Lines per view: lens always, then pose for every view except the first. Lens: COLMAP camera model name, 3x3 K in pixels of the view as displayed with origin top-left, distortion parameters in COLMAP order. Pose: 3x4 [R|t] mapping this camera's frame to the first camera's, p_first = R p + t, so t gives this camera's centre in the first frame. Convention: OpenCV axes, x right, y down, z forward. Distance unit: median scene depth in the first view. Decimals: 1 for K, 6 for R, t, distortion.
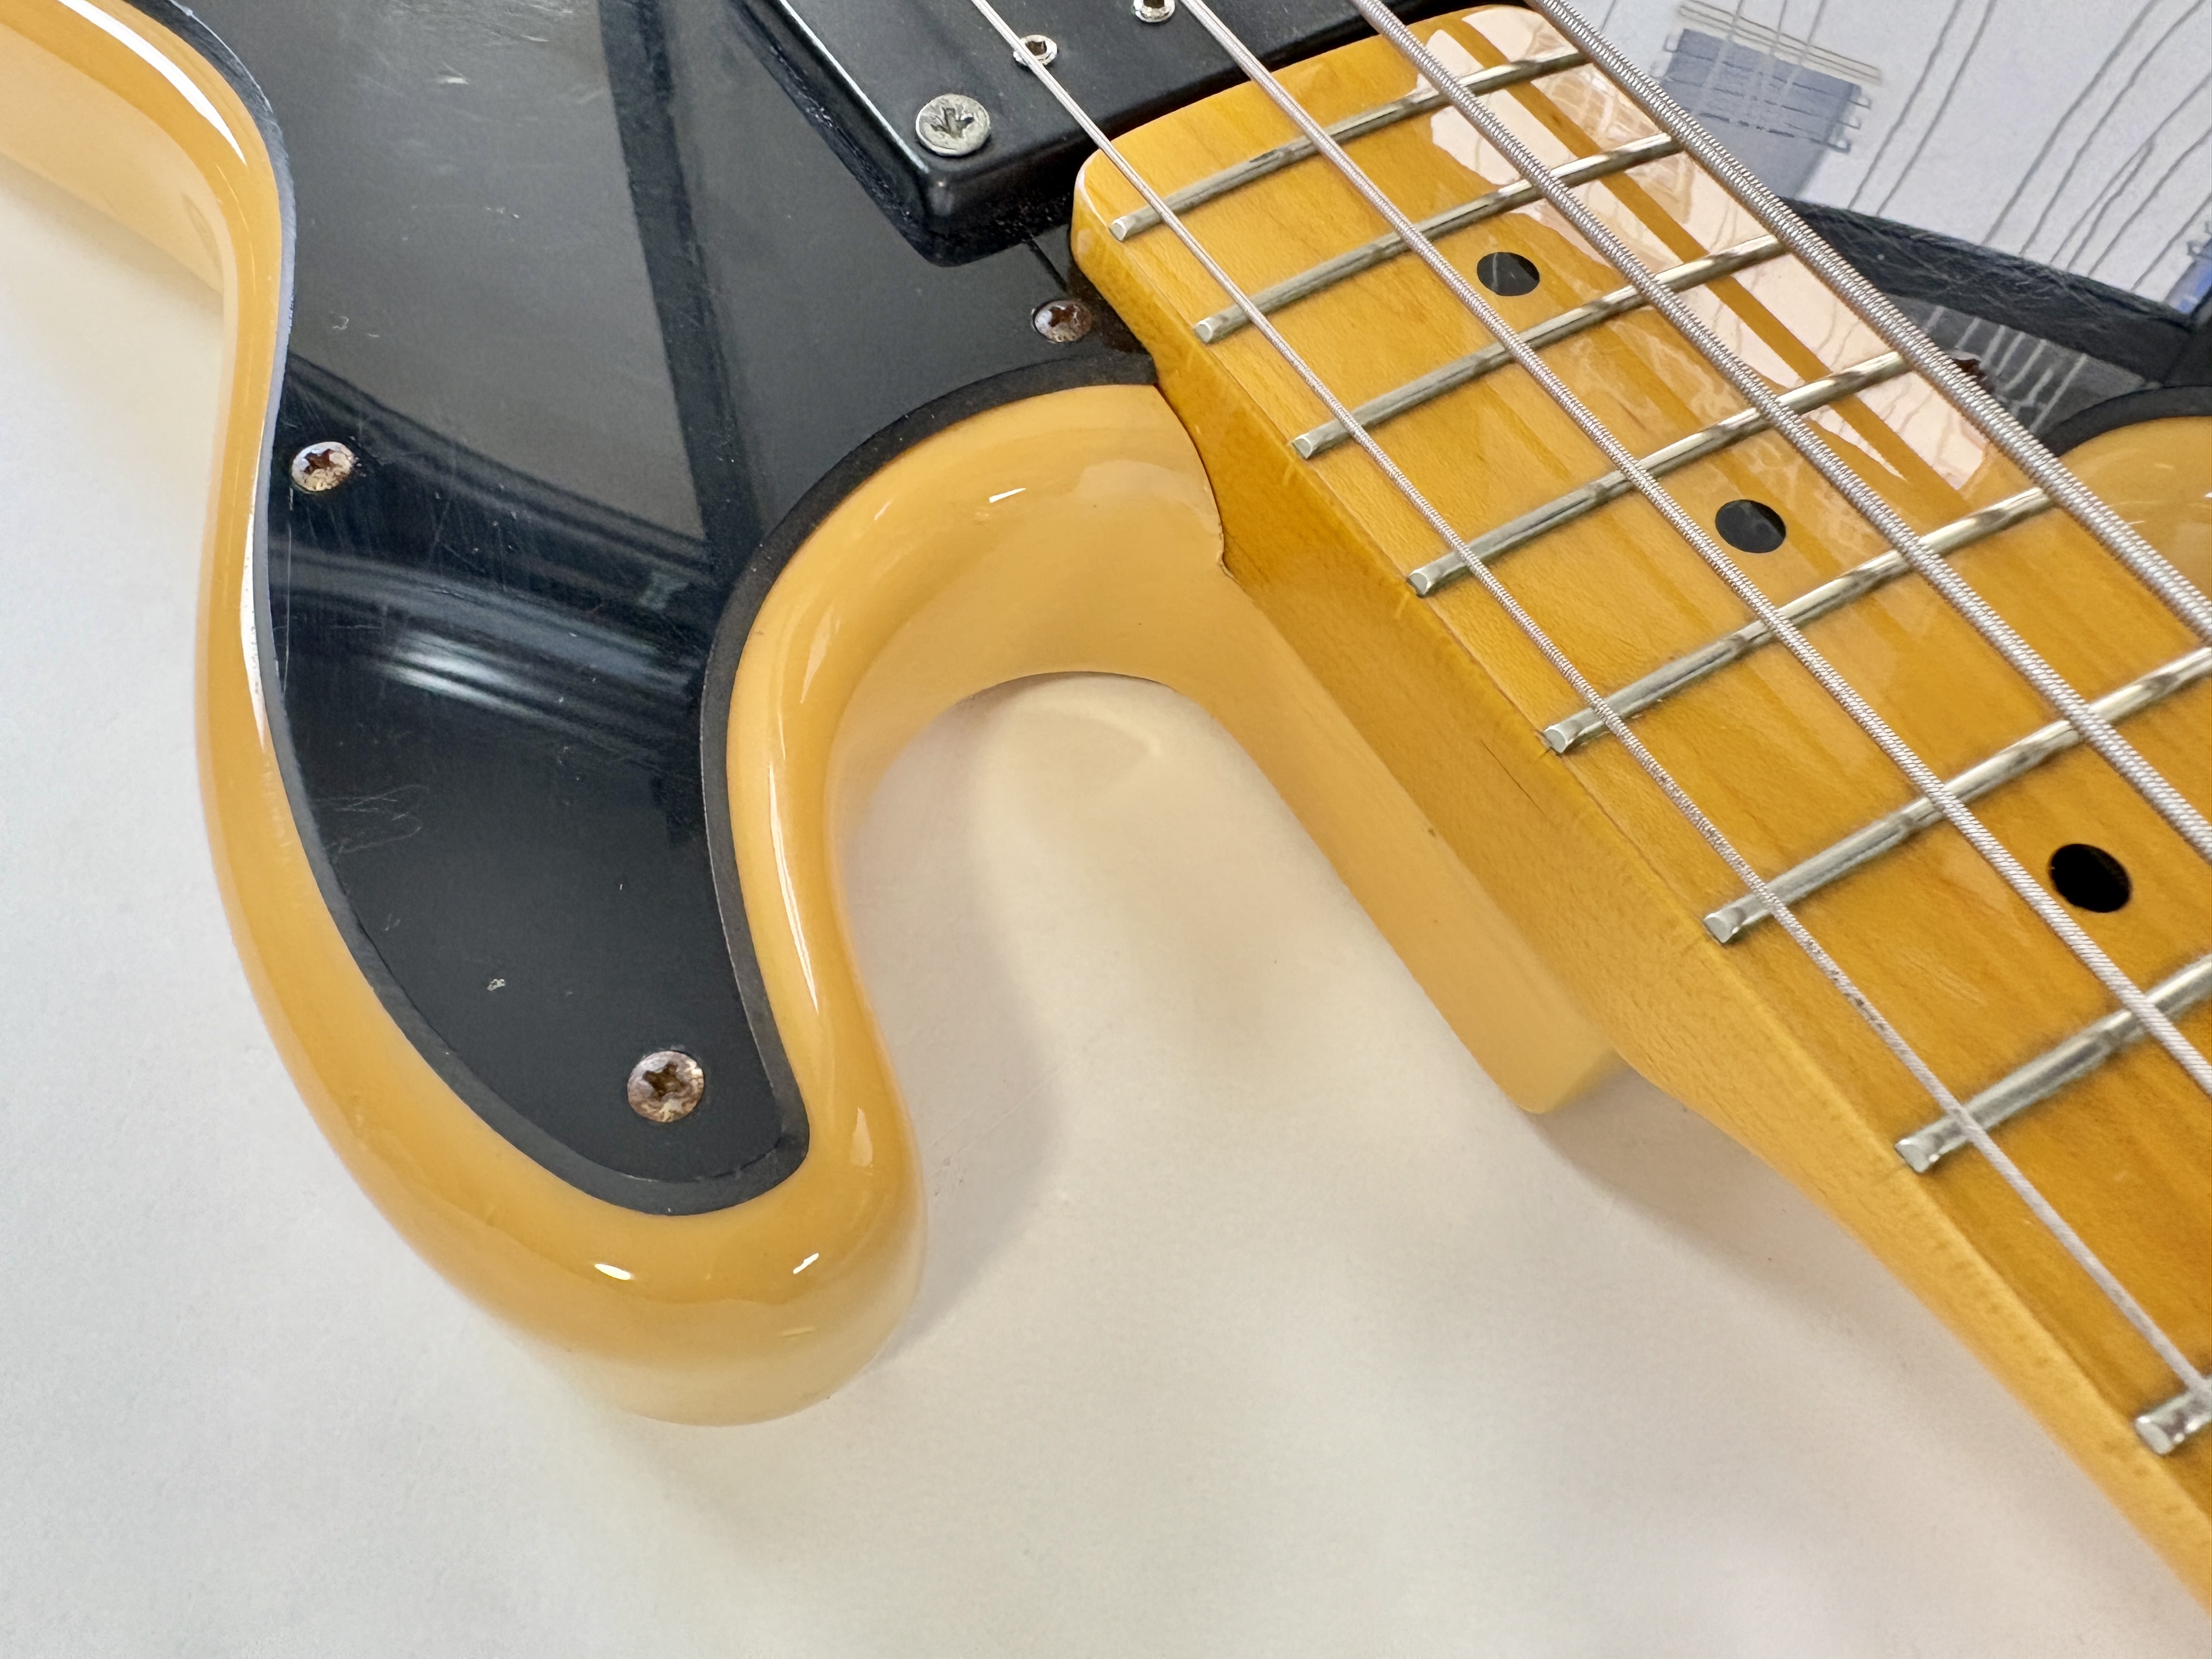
lens RADIAL K [[1715.5, 0, 1099.7], [0, 1715.5, 829.8], [0, 0, 1]] dist [0.029147, -0.044374]
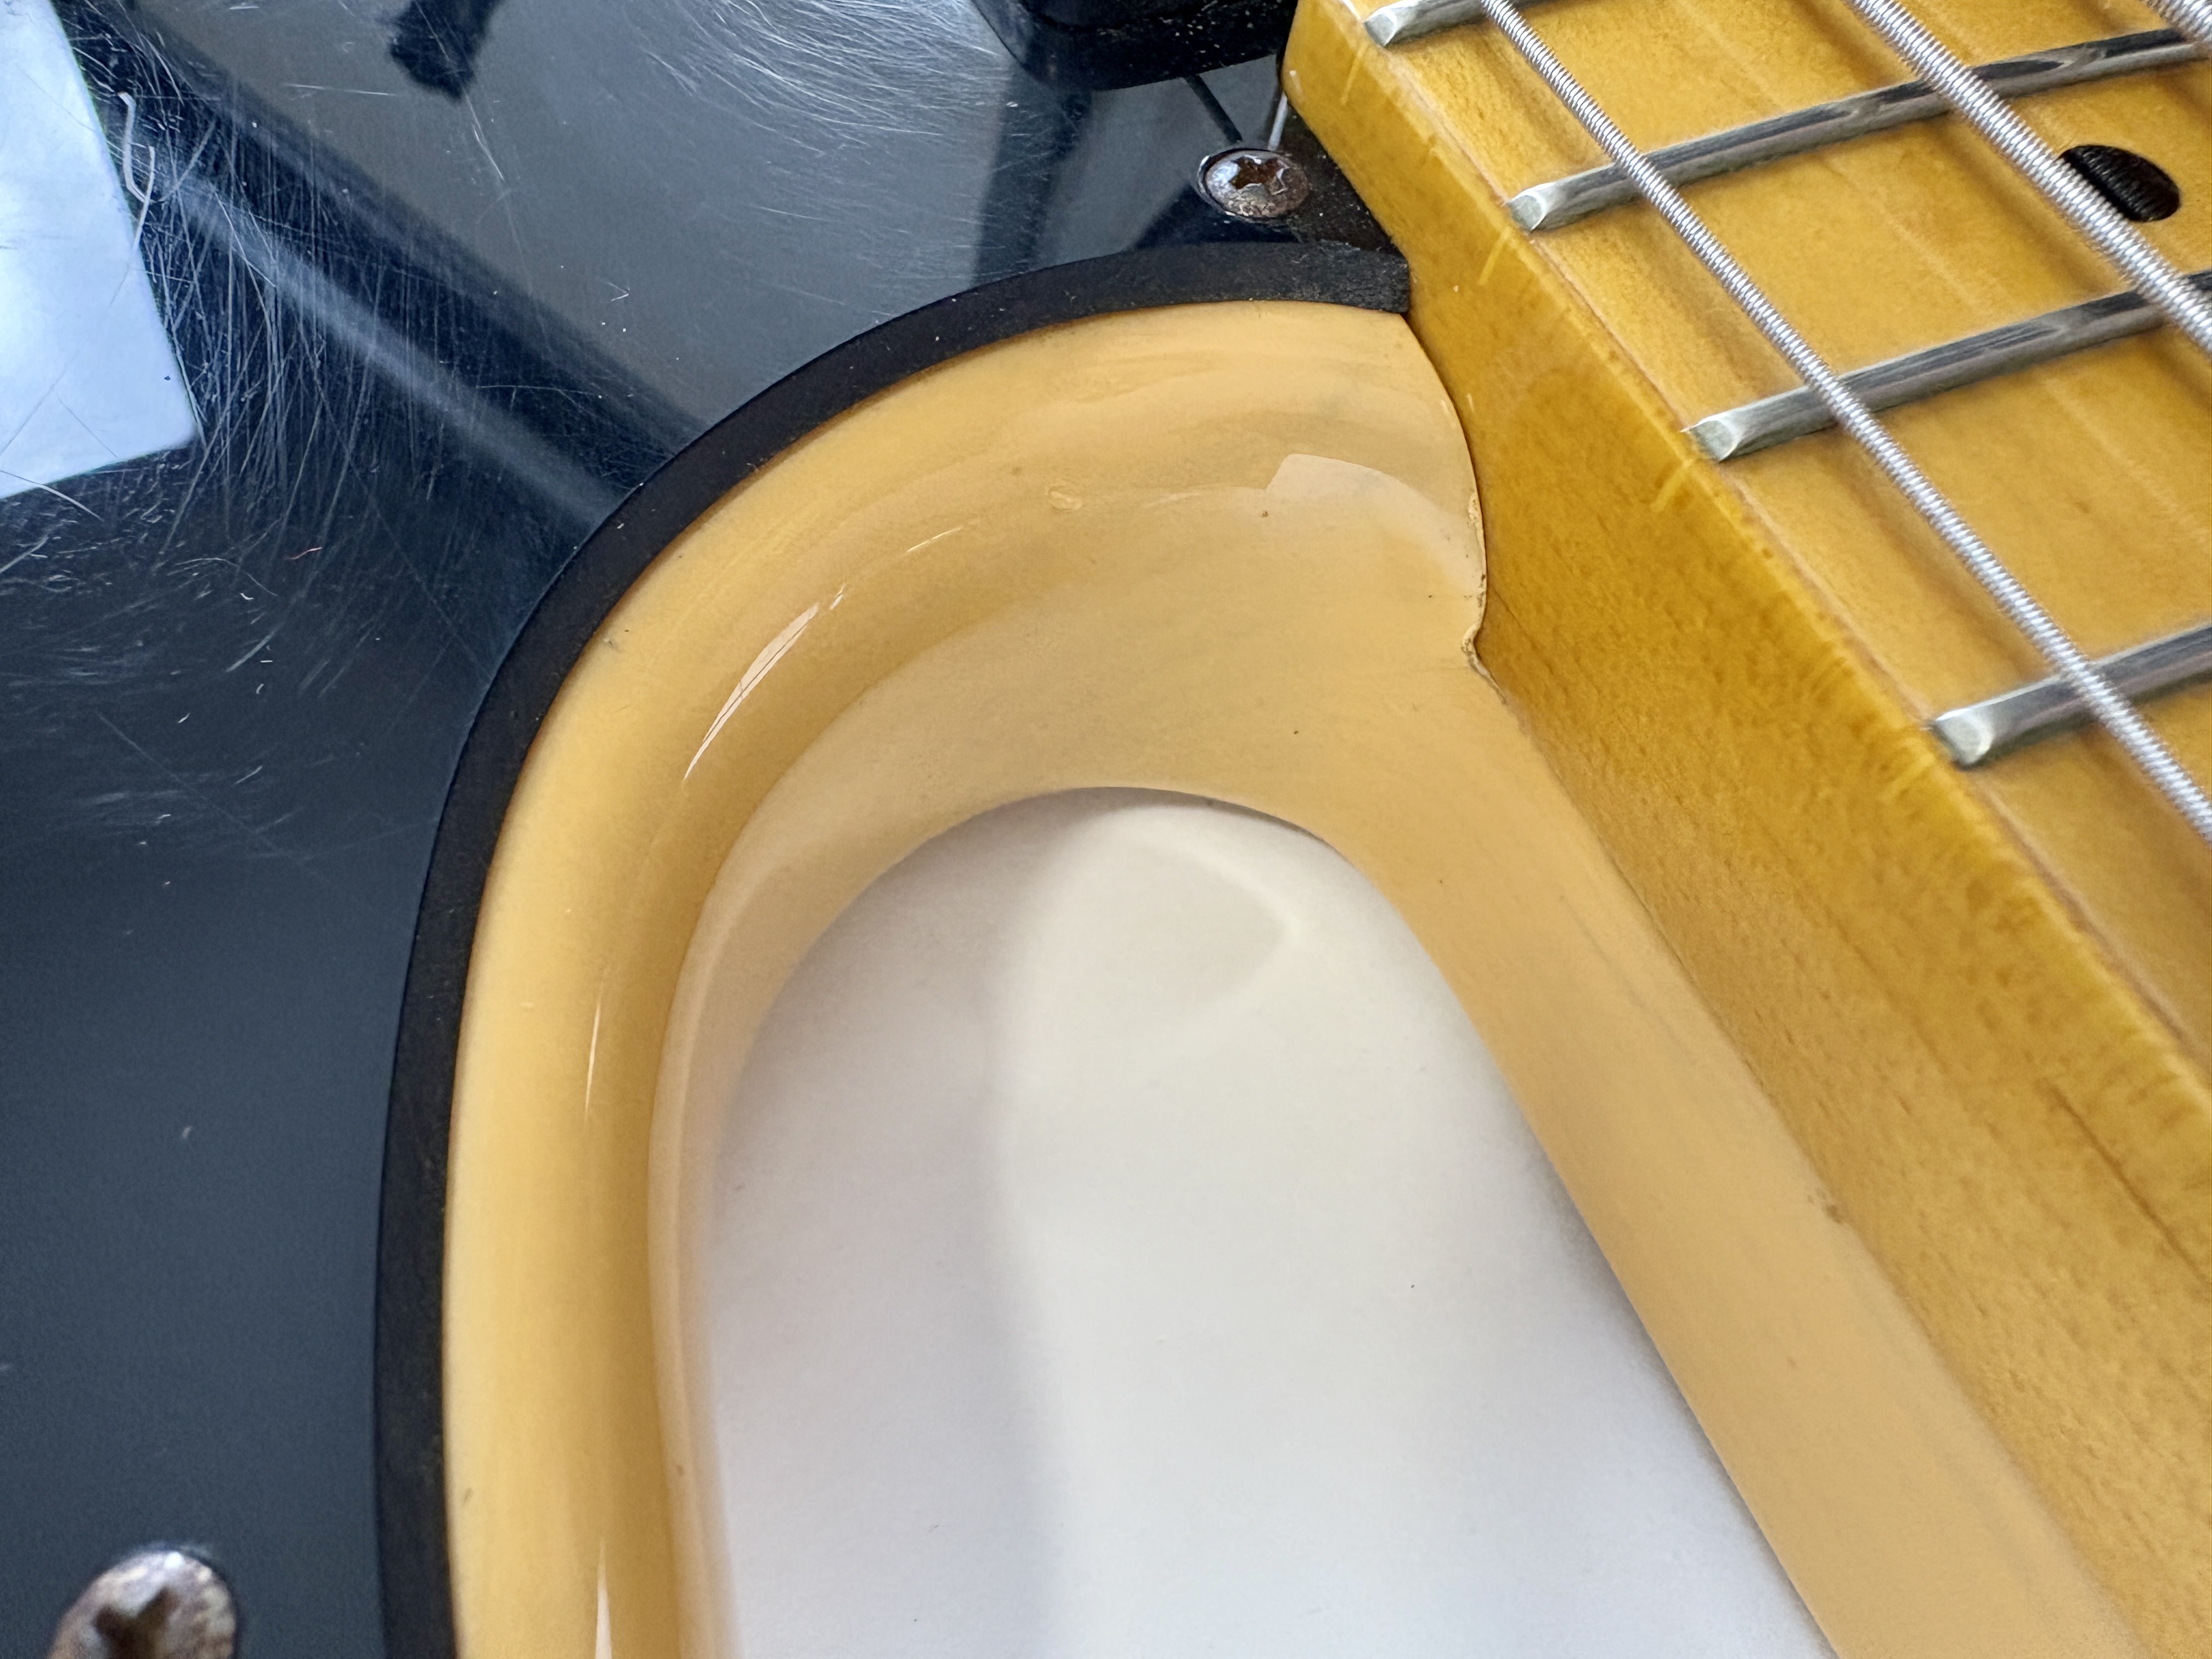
lens RADIAL K [[1715.5, 0, 1109.6], [0, 1715.5, 830.0], [0, 0, 1]] dist [0.029147, -0.044374]
pose [[0.989182, 0.146532, -0.006918, -0.035153], [-0.146694, 0.987852, -0.051274, -0.053161], [-0.000680, 0.051734, 0.998661, 0.468394]]
